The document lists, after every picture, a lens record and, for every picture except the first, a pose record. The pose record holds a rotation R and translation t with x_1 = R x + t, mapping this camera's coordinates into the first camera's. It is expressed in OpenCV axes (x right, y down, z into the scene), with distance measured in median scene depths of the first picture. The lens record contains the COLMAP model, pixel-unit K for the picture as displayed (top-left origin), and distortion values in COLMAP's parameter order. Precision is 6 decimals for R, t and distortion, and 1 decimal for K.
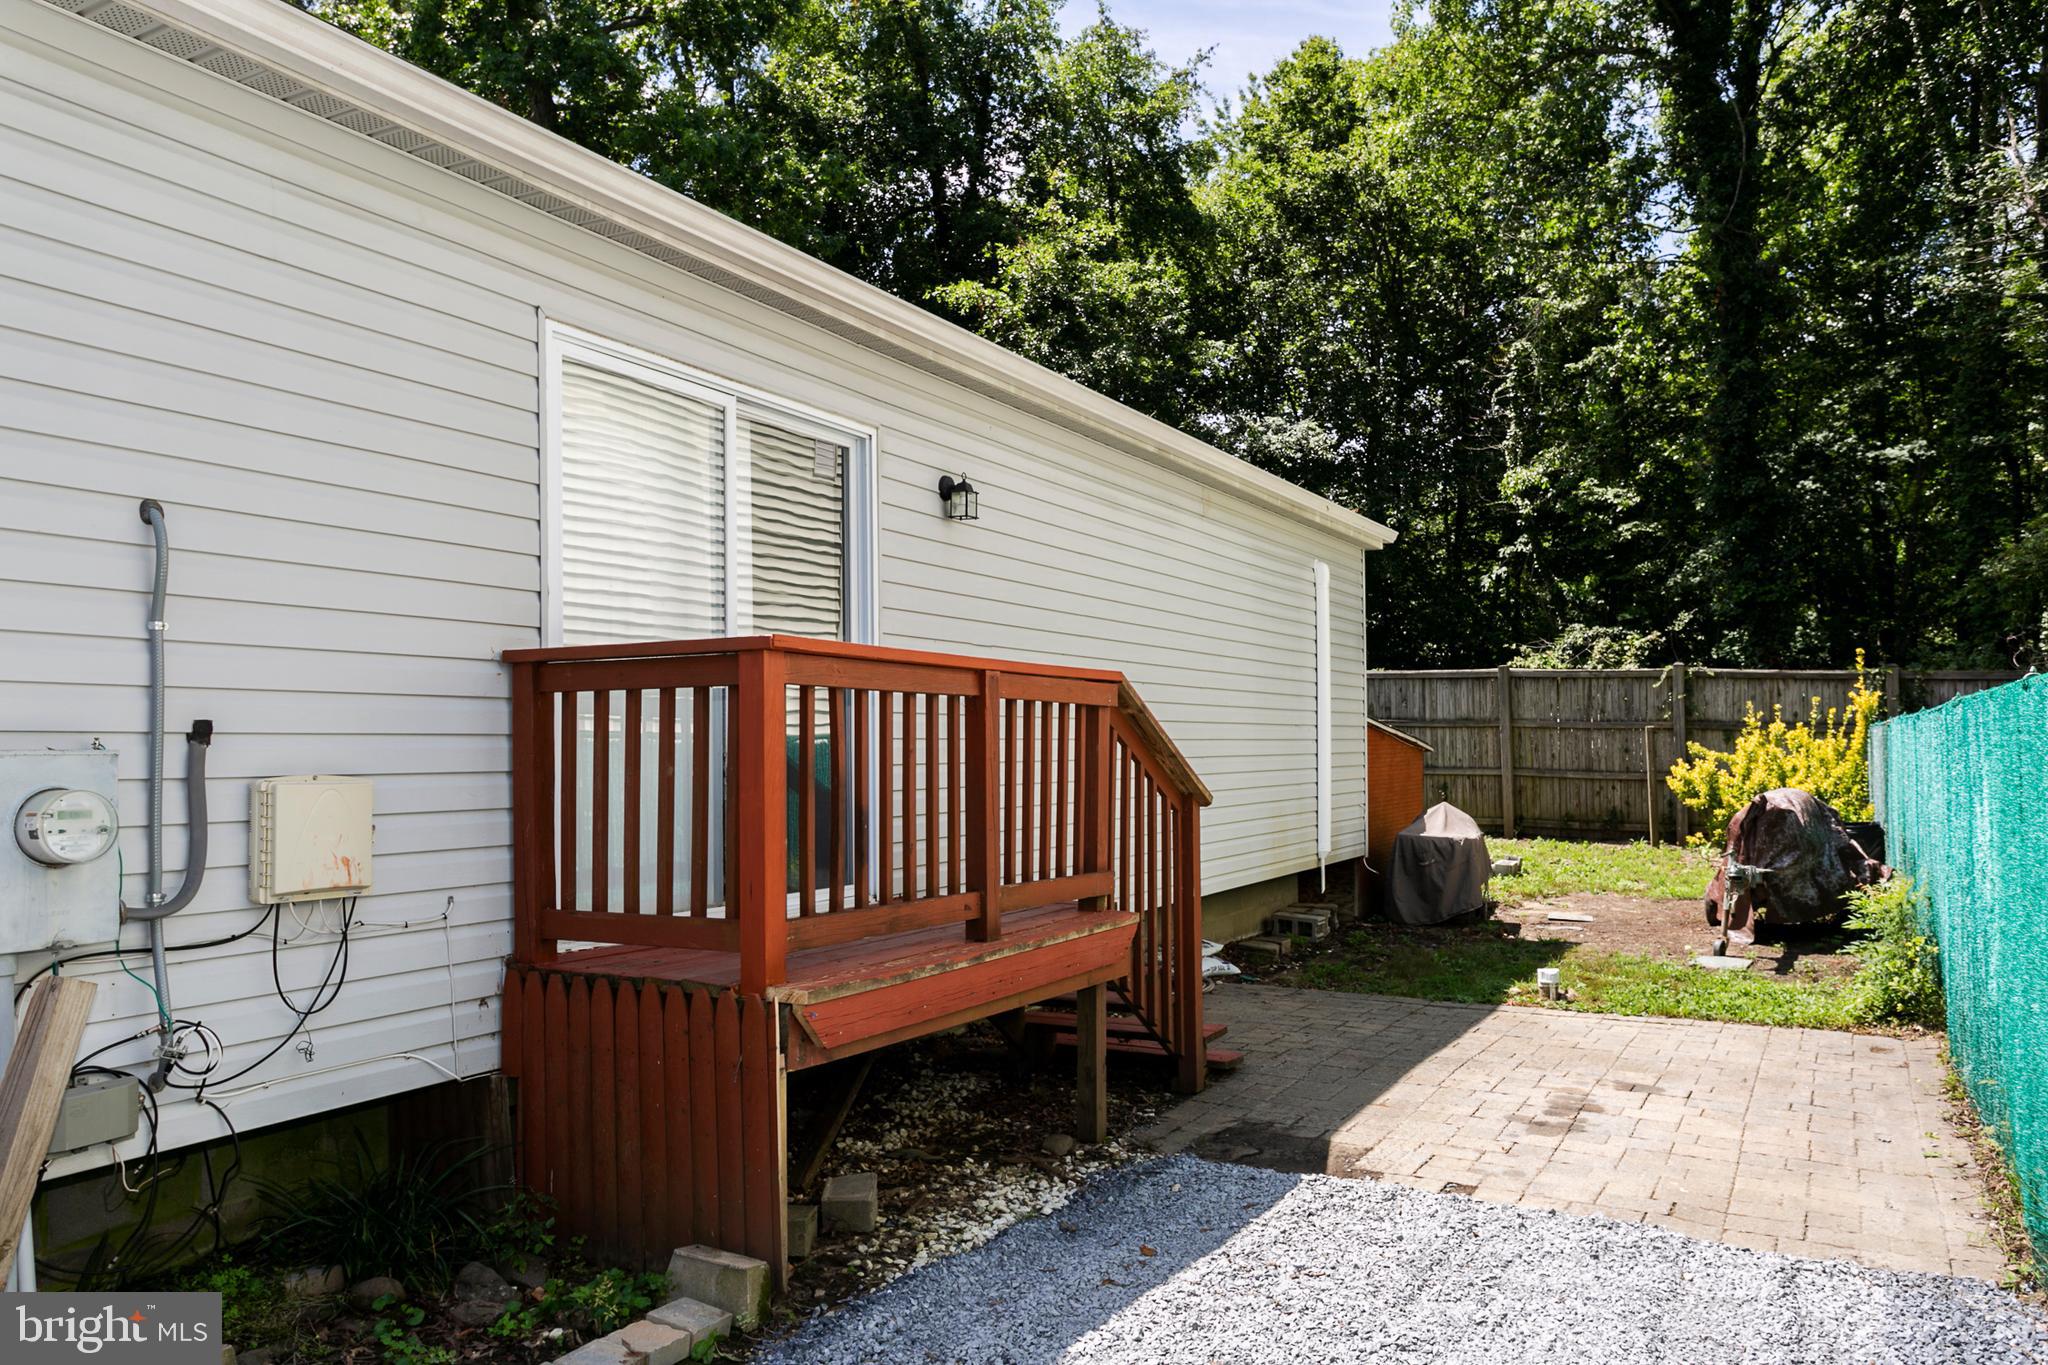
lens RADIAL K [[1540.3, 0, 1024.0], [0, 1540.3, 682.5], [0, 0, 1]] dist [0.008392, 0.000041]
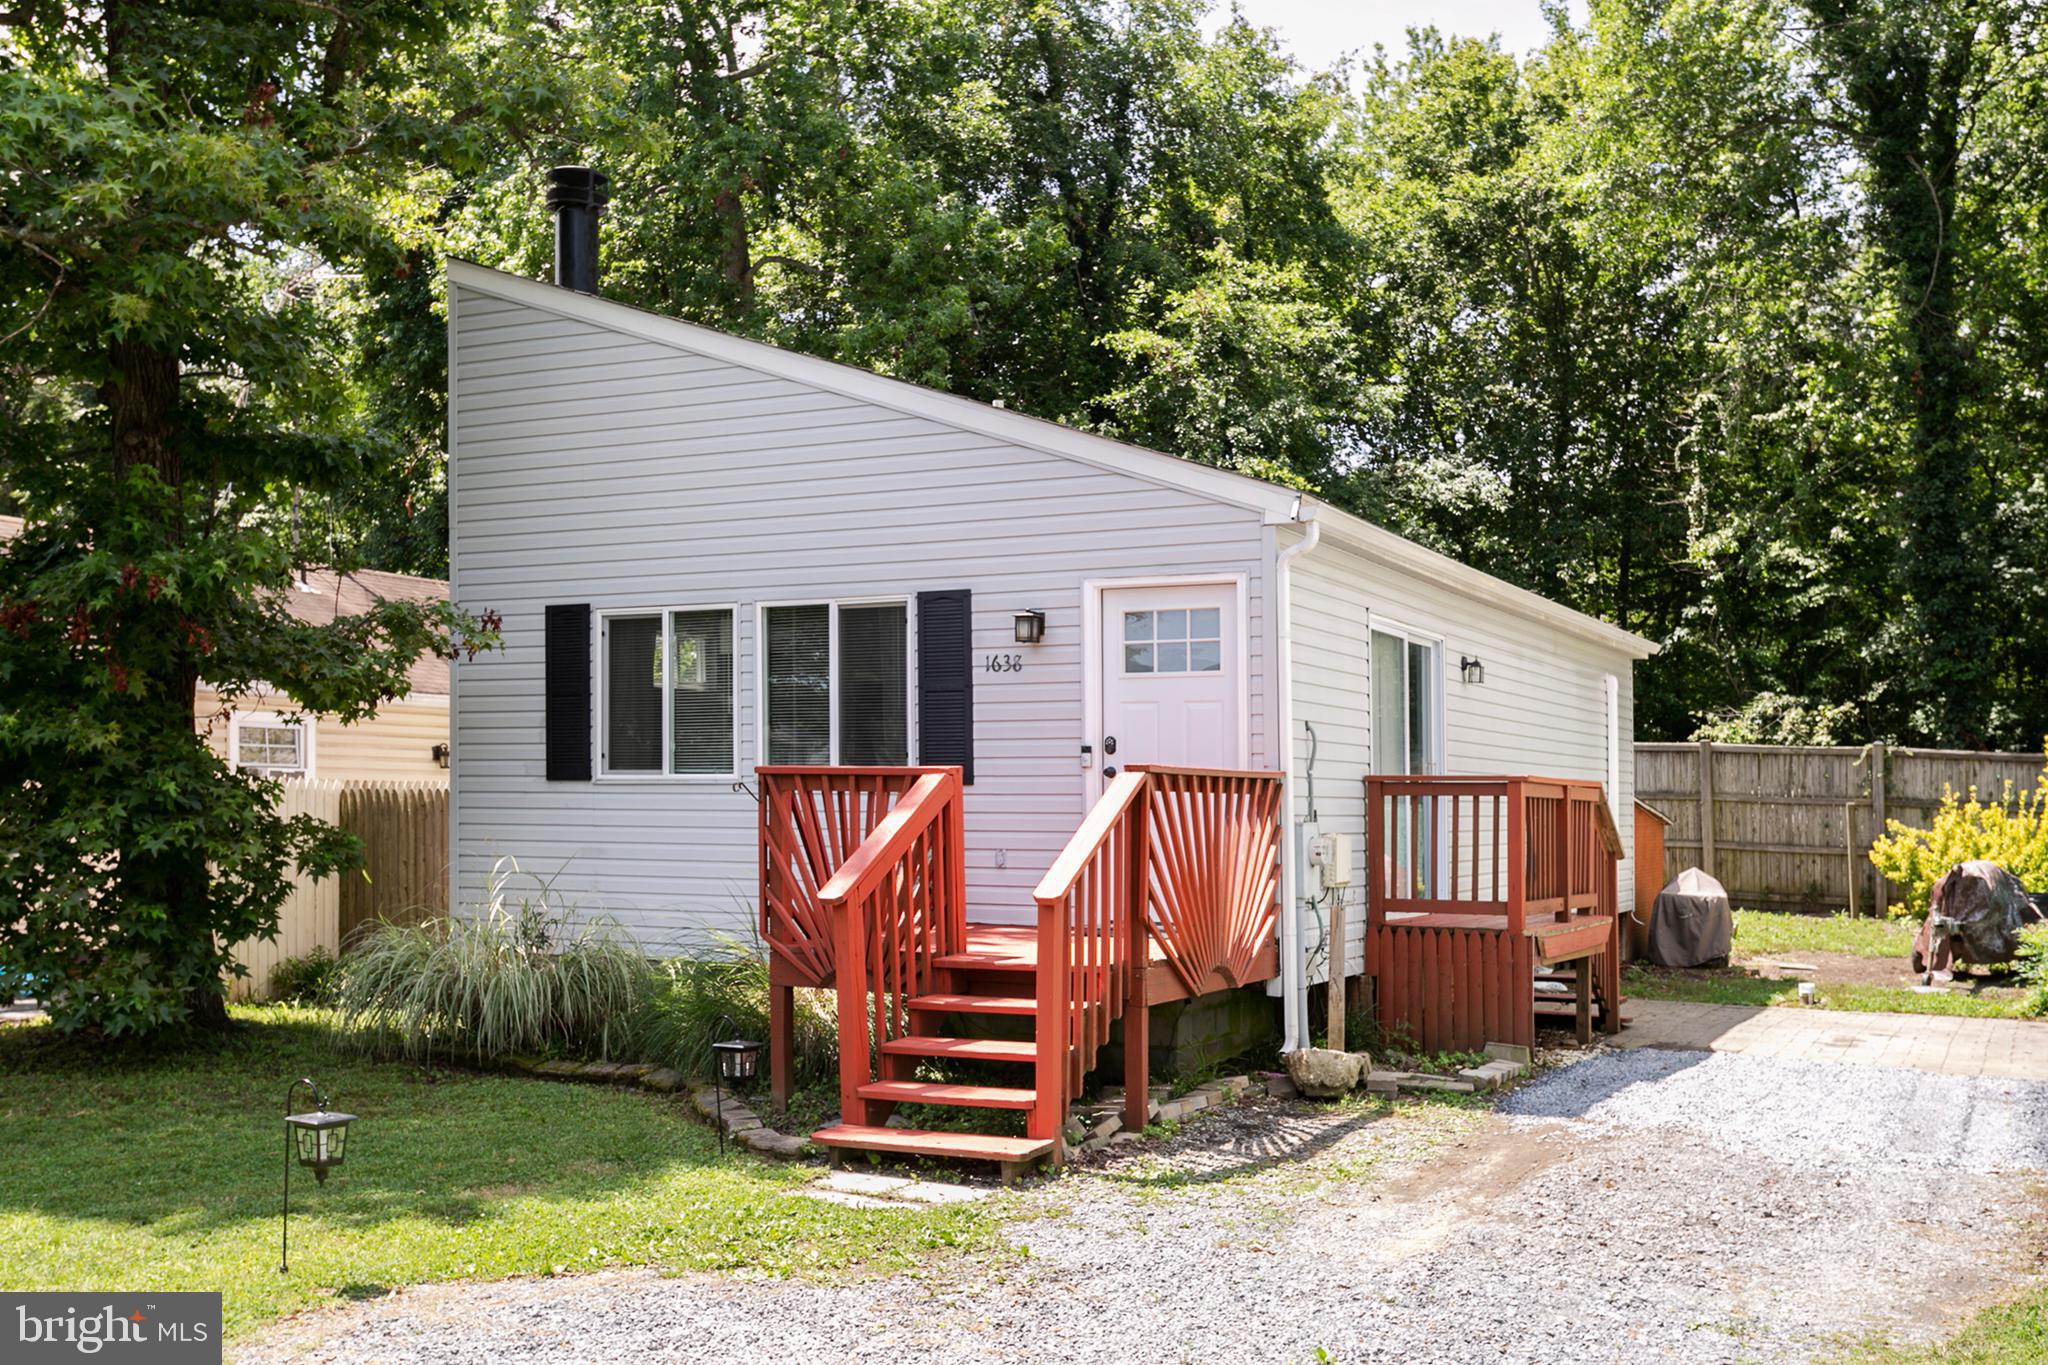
lens RADIAL K [[2141.7, 0, 878.0], [0, 2141.7, 639.3], [0, 0, 1]] dist [-0.015284, 0.000070]
pose [[0.999595, 0.017580, -0.022378, -0.212694], [-0.018298, 0.999310, -0.032307, -0.022648], [0.021794, 0.032703, 0.999227, -0.441866]]
